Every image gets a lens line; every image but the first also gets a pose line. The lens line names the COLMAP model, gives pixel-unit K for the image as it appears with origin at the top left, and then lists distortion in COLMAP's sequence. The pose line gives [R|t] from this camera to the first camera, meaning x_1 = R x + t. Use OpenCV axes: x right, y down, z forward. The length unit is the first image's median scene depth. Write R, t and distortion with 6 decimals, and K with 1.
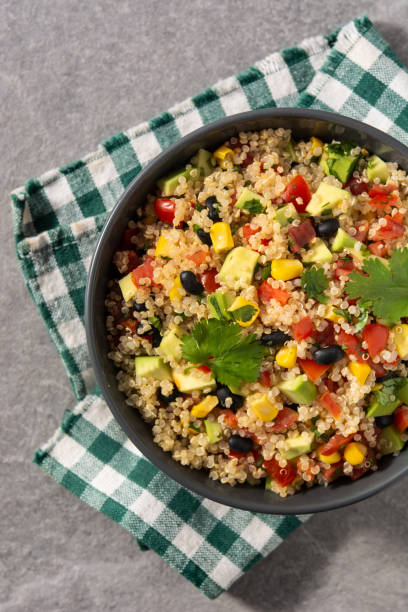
lens RADIAL K [[1317.2, 0, 201.7], [0, 1317.2, 302.0], [0, 0, 1]] dist [0.039499, 0.000000]
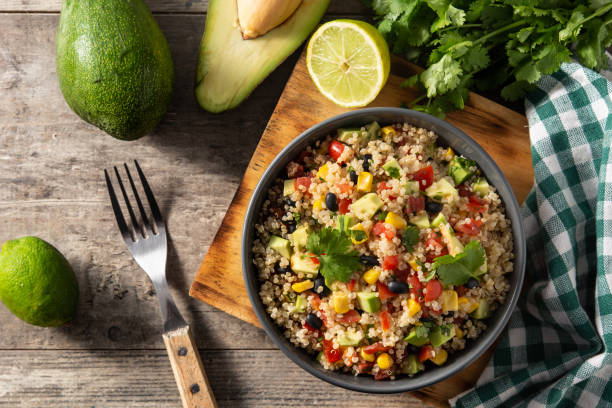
lens RADIAL K [[1317.2, 0, 307.6], [0, 1317.2, 205.8], [0, 0, 1]] dist [0.039499, 0.000000]
pose [[0.906565, 0.421907, 0.011609, -0.046200], [-0.420204, 0.904804, -0.068985, 0.097406], [-0.039609, 0.057661, 0.997550, -0.421671]]
